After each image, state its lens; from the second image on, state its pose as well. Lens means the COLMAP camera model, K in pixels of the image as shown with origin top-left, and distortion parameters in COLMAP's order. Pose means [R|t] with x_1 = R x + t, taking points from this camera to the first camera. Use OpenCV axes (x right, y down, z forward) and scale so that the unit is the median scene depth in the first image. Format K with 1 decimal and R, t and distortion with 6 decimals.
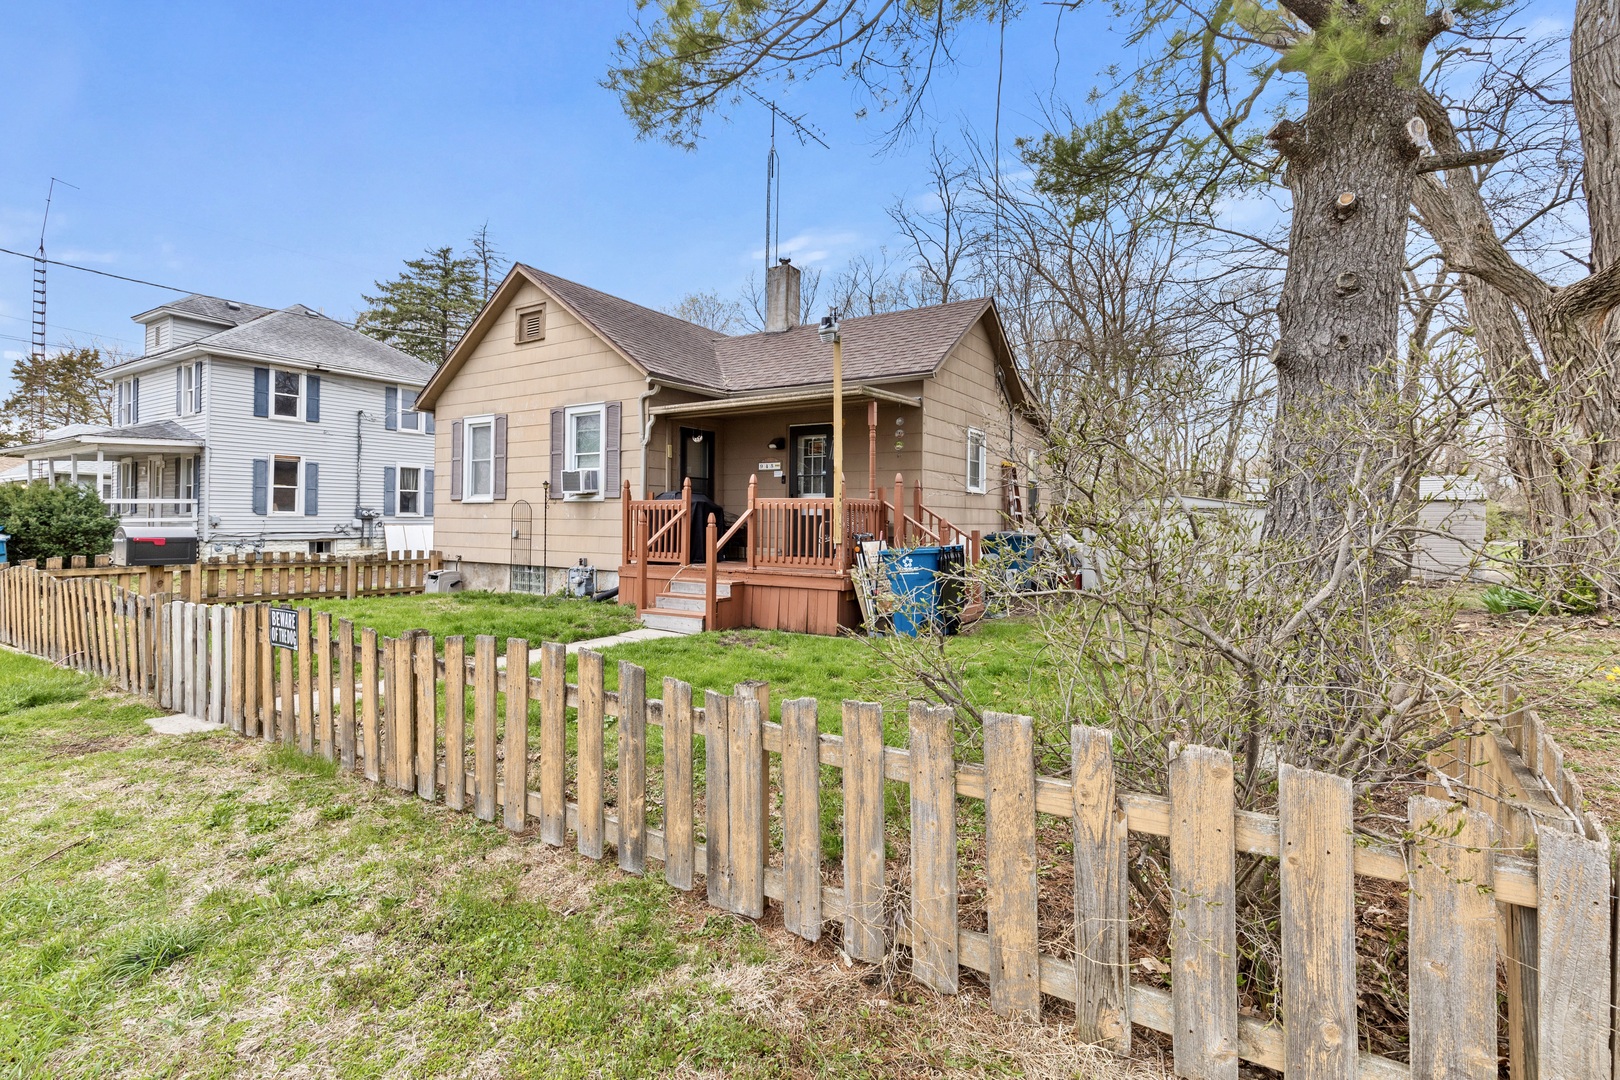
lens RADIAL K [[740.7, 0, 803.4], [0, 740.7, 517.9], [0, 0, 1]] dist [0.004027, 0.000520]
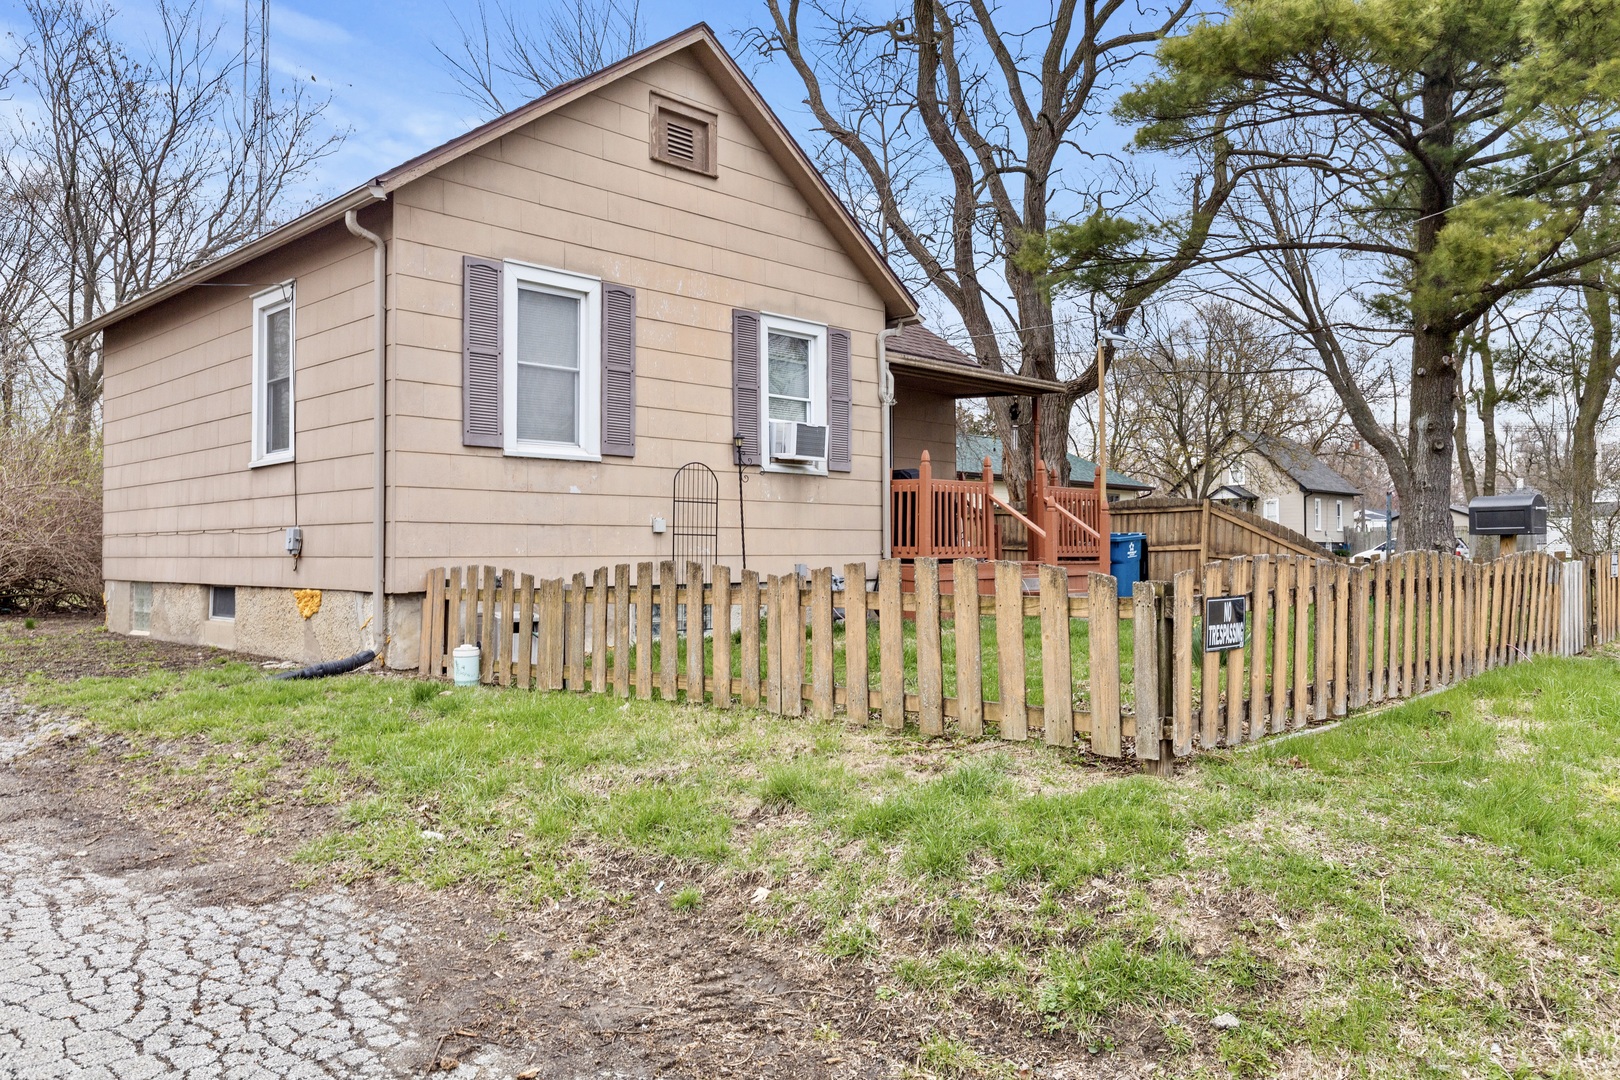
lens RADIAL K [[1135.7, 0, 817.1], [0, 1135.7, 539.4], [0, 0, 1]] dist [-0.002657, -0.000011]
pose [[0.208035, -0.001204, 0.978121, -1.179466], [-0.001231, 0.999998, 0.001493, 0.030729], [-0.978121, -0.001515, 0.208033, 0.747412]]
